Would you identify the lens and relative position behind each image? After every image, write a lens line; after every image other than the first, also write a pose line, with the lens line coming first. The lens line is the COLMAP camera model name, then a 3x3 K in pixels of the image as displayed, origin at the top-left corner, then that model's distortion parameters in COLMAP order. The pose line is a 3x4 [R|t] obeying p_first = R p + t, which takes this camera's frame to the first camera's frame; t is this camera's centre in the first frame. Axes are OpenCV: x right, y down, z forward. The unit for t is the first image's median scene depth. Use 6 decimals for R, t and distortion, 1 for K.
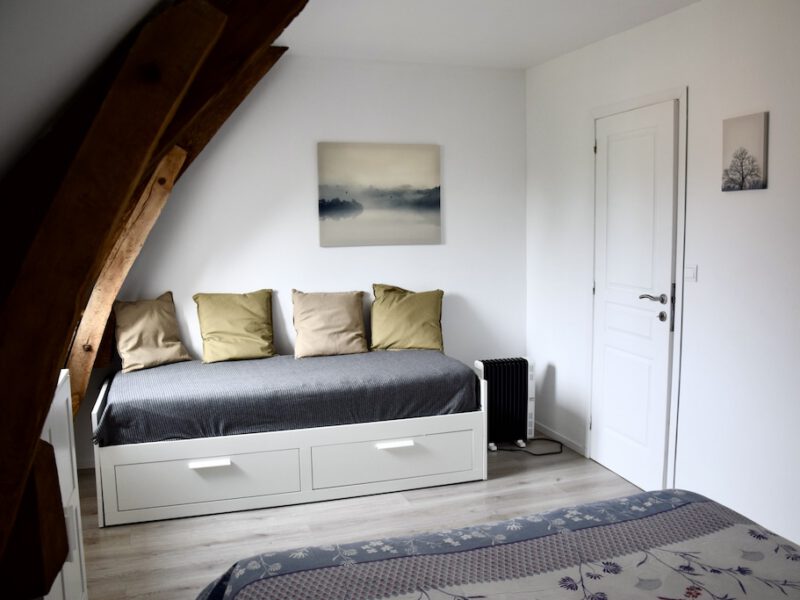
lens RADIAL K [[700.4, 0, 411.6], [0, 700.4, 298.6], [0, 0, 1]] dist [-0.154372, 0.115811]
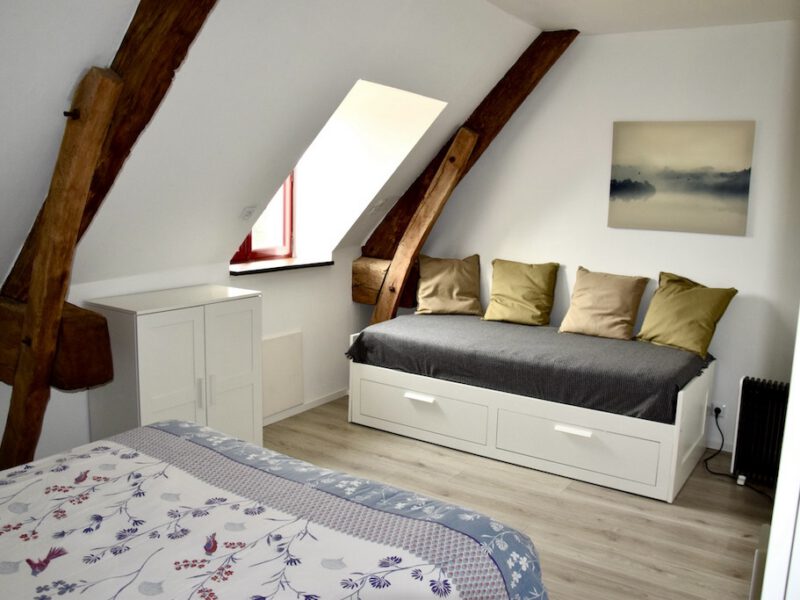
lens RADIAL K [[700.4, 0, 411.6], [0, 700.4, 298.6], [0, 0, 1]] dist [-0.154372, 0.115811]
pose [[0.618021, 0.152855, -0.771159, 0.500714], [-0.118952, 0.987804, 0.100467, -0.041882], [0.777111, 0.029640, 0.628666, 0.177488]]
